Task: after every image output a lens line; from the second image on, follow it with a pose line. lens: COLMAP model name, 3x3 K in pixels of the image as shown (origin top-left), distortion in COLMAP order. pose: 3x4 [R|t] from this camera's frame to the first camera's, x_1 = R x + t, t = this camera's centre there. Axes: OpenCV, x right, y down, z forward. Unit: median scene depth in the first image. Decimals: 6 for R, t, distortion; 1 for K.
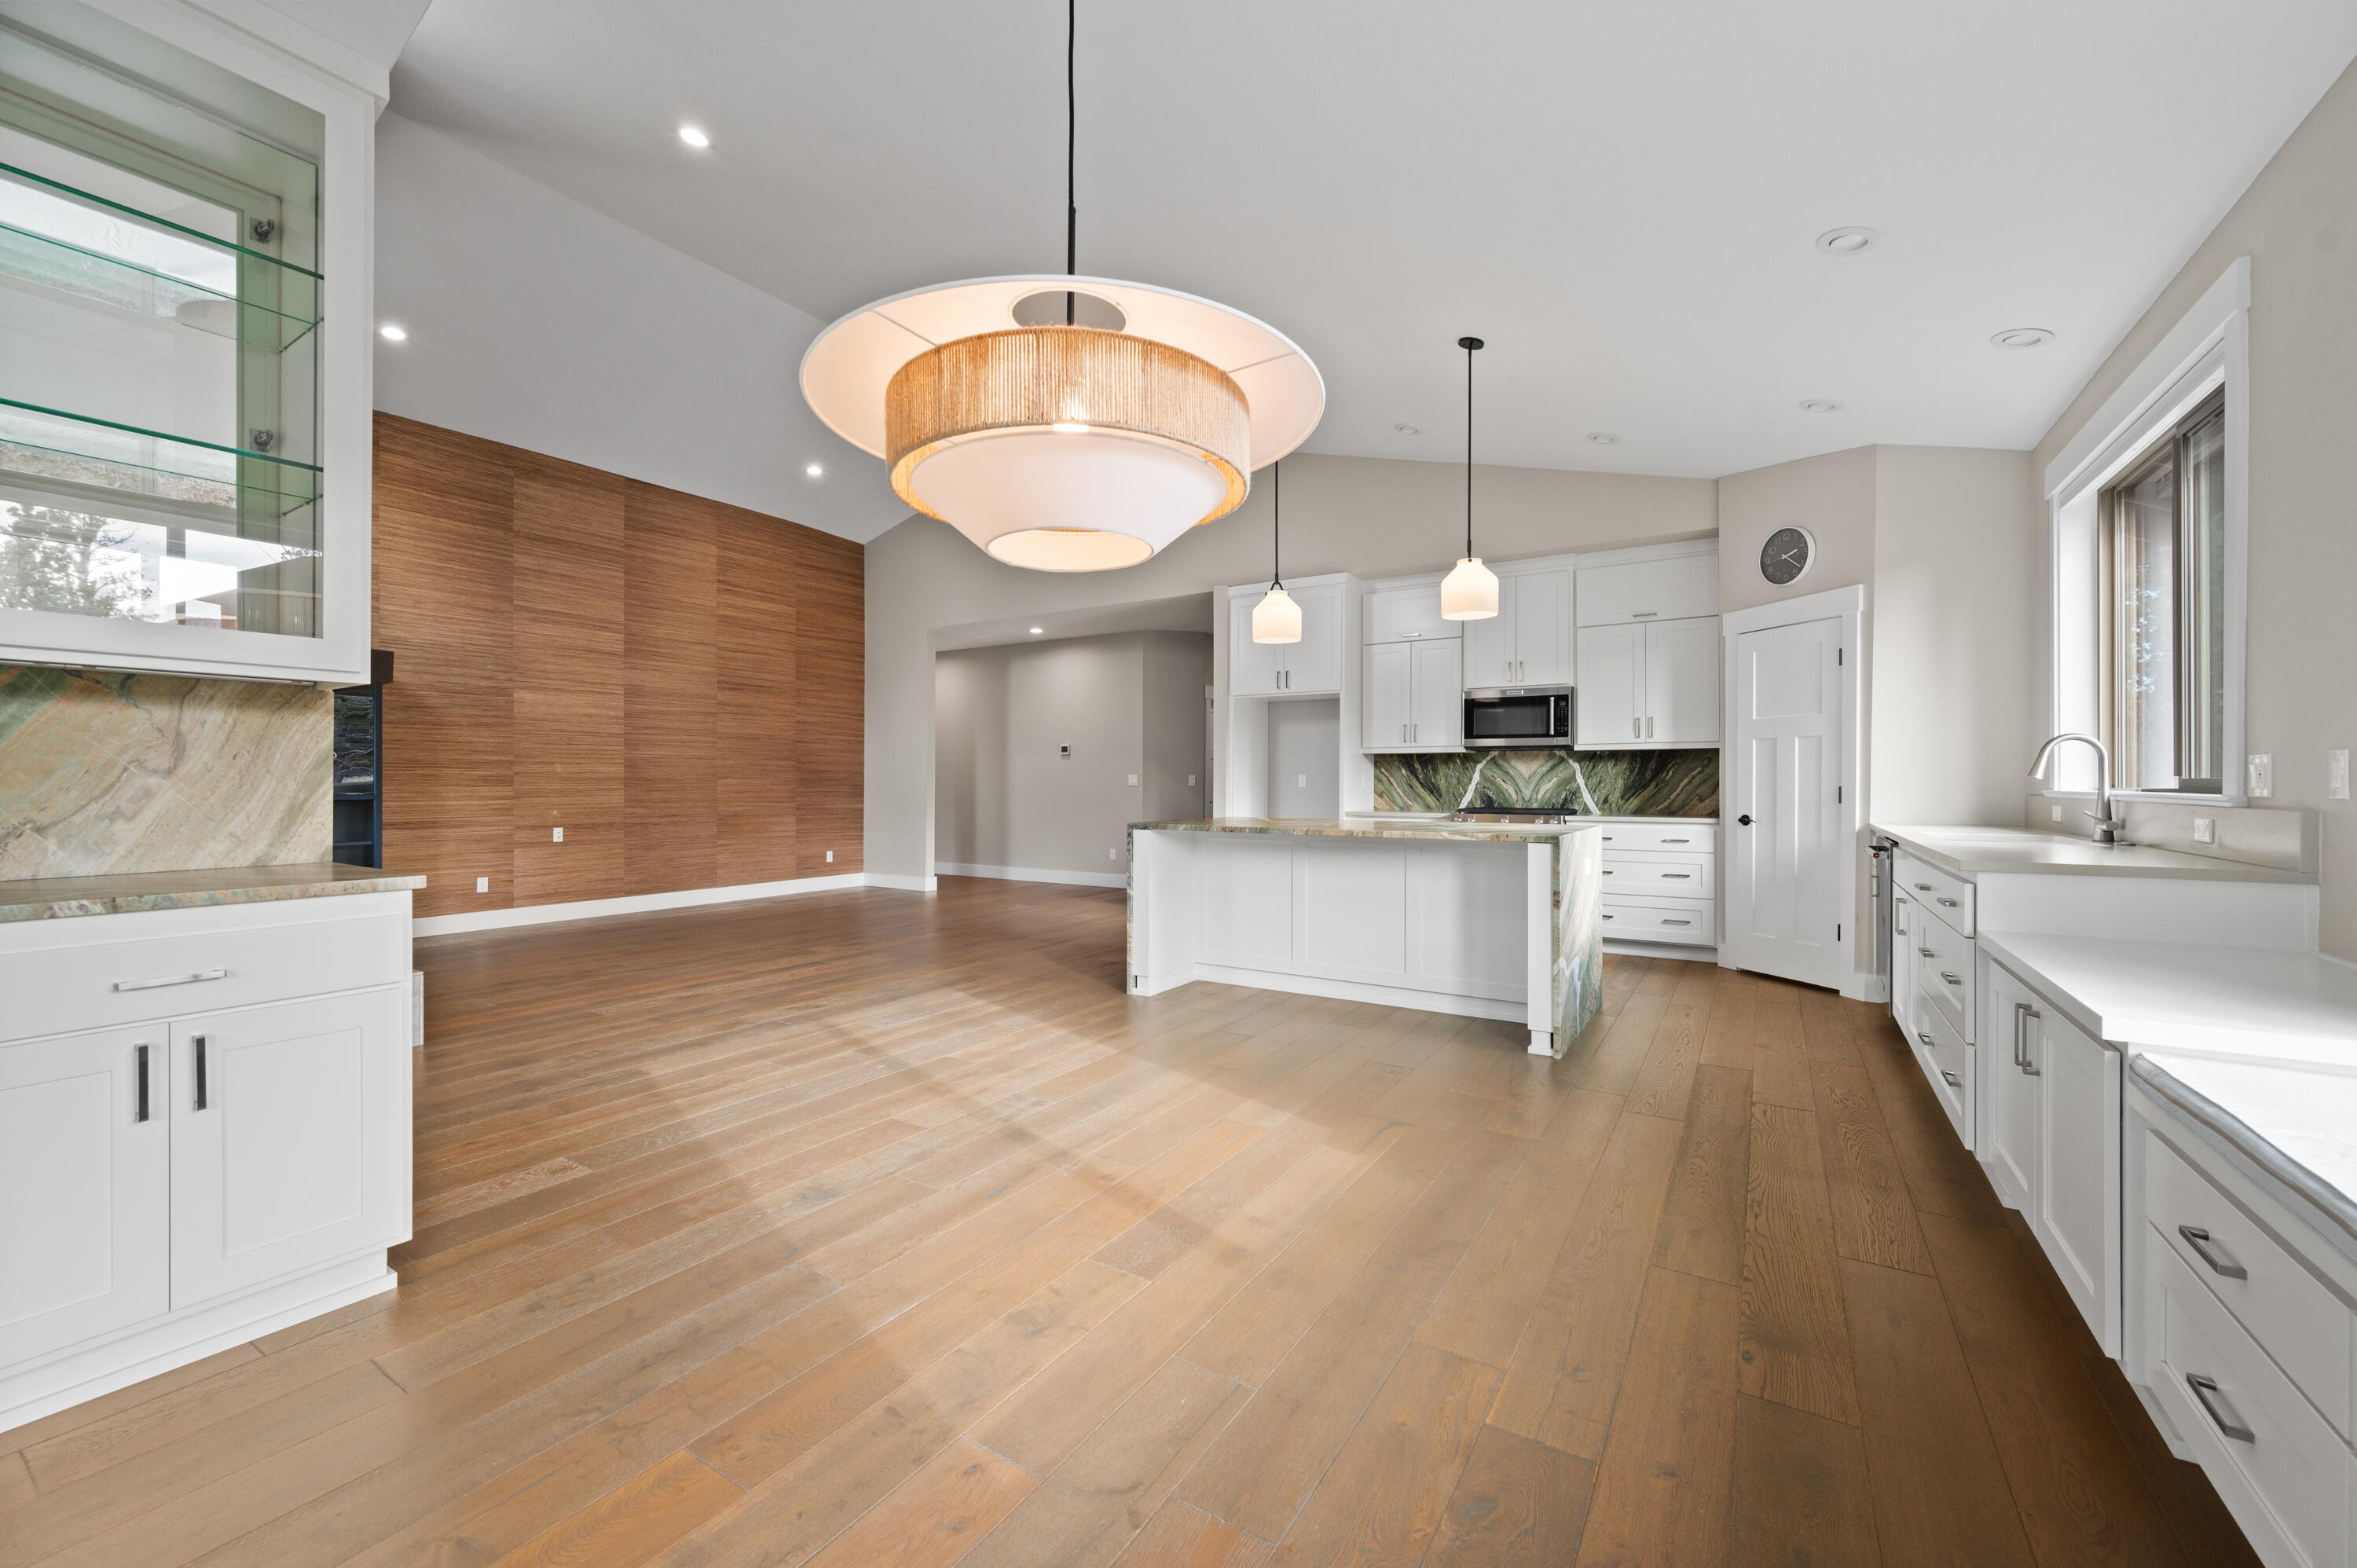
lens RADIAL K [[926.7, 0, 1176.4], [0, 926.7, 781.1], [0, 0, 1]] dist [0.000296, 0.000050]
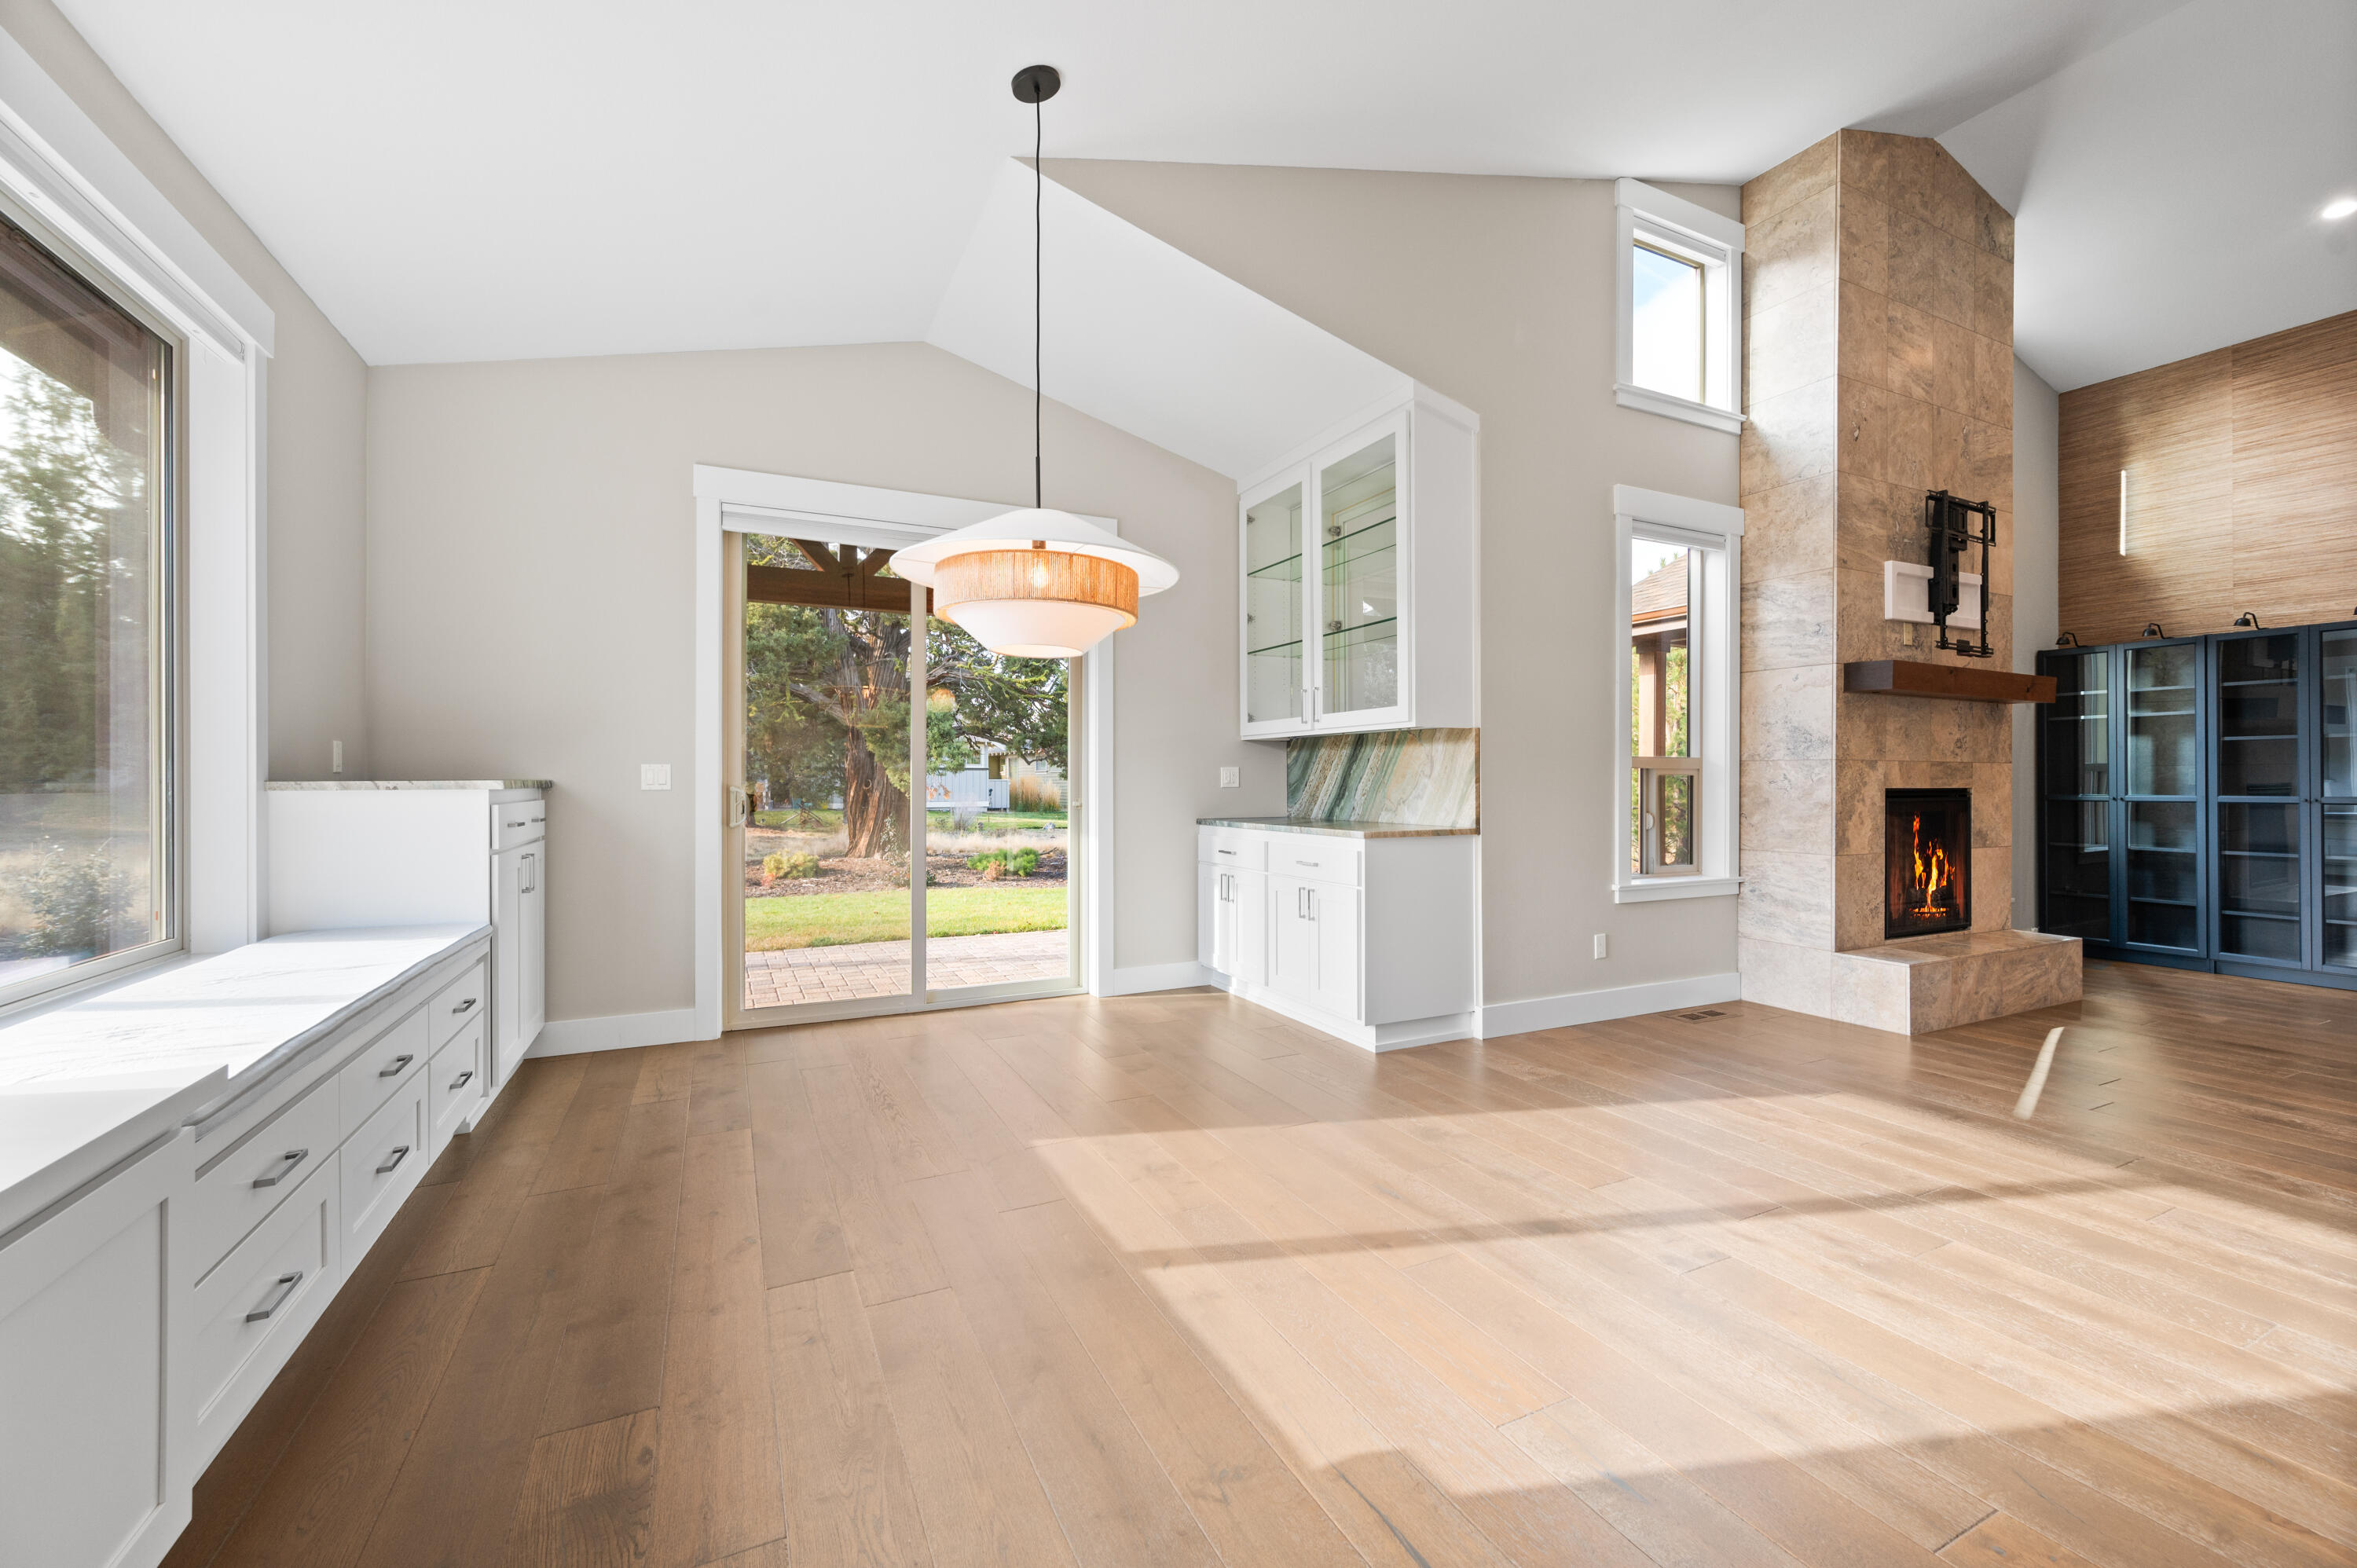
lens RADIAL K [[926.7, 0, 1176.4], [0, 926.7, 781.1], [0, 0, 1]] dist [0.000296, 0.000050]
pose [[-0.522492, -0.000938, -0.852644, 0.343144], [0.001940, 0.999995, -0.002289, 0.001270], [0.852642, -0.002850, -0.522487, 0.587097]]
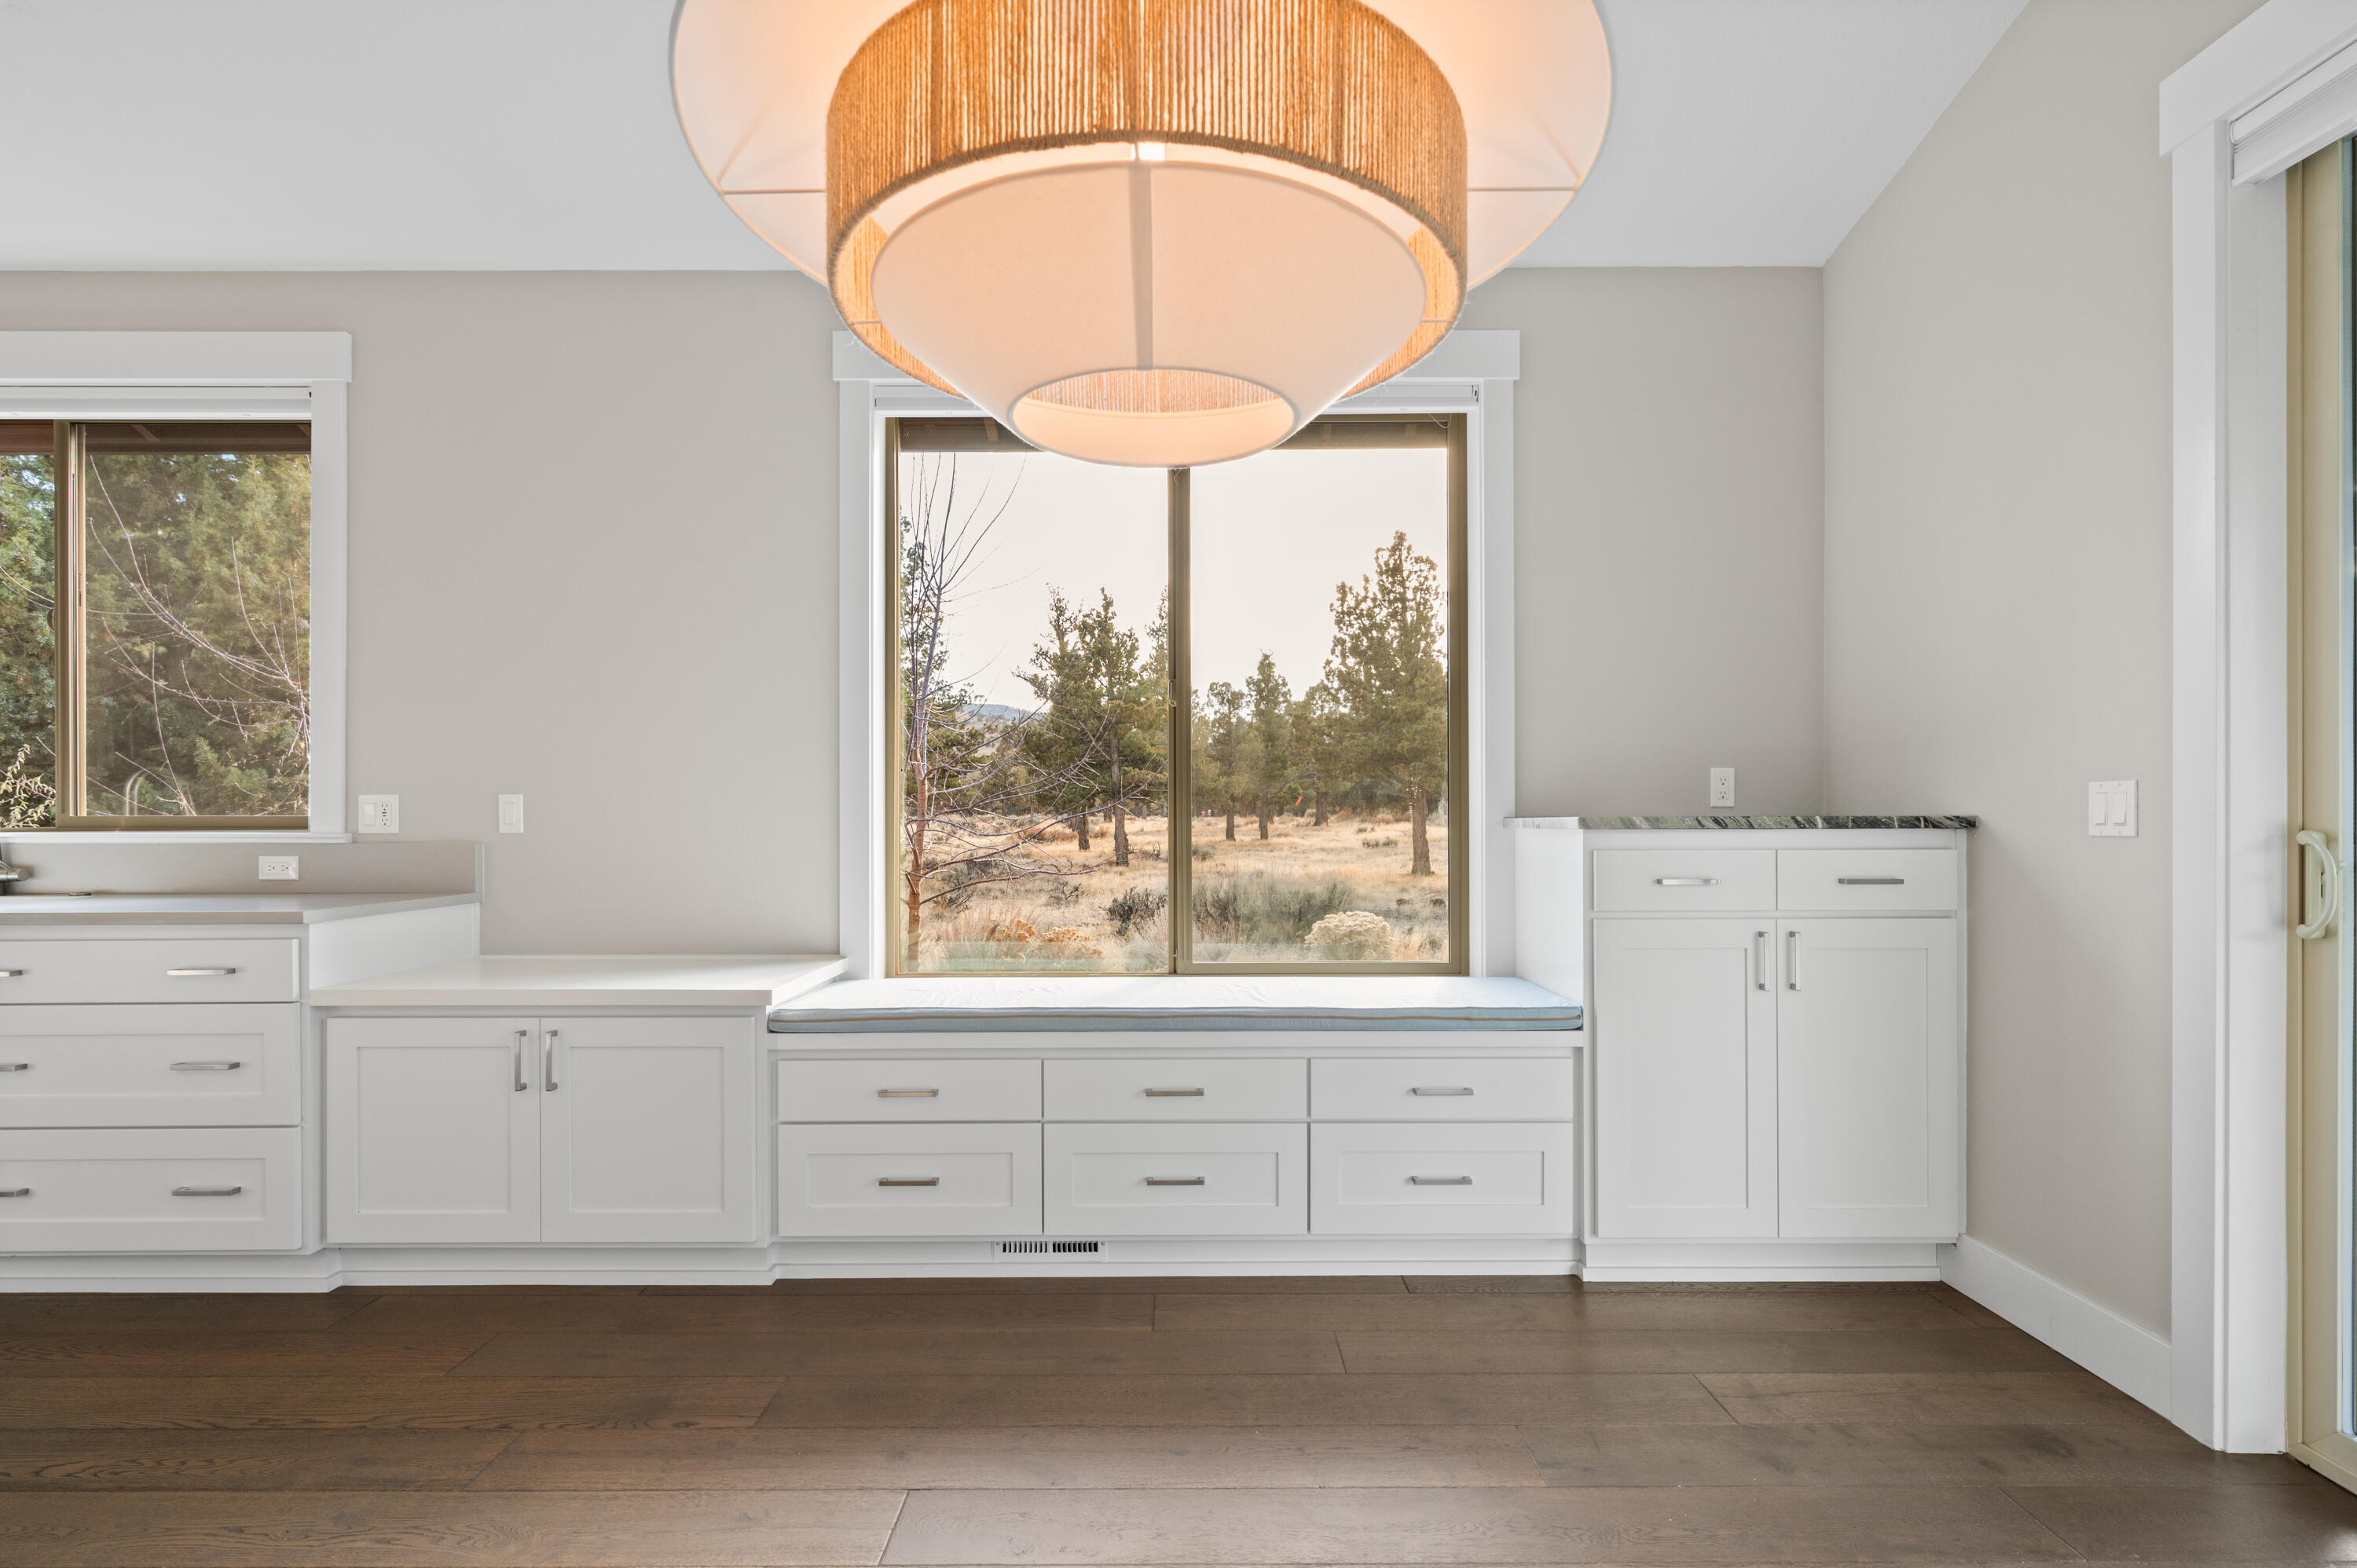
lens RADIAL K [[1081.1, 0, 1180.6], [0, 1081.1, 819.2], [0, 0, 1]] dist [-0.004369, -0.000800]
pose [[-0.541915, -0.001294, 0.840432, -0.186398], [0.000327, 0.999998, 0.001750, -0.000863], [-0.840433, 0.001223, -0.541914, 0.369612]]
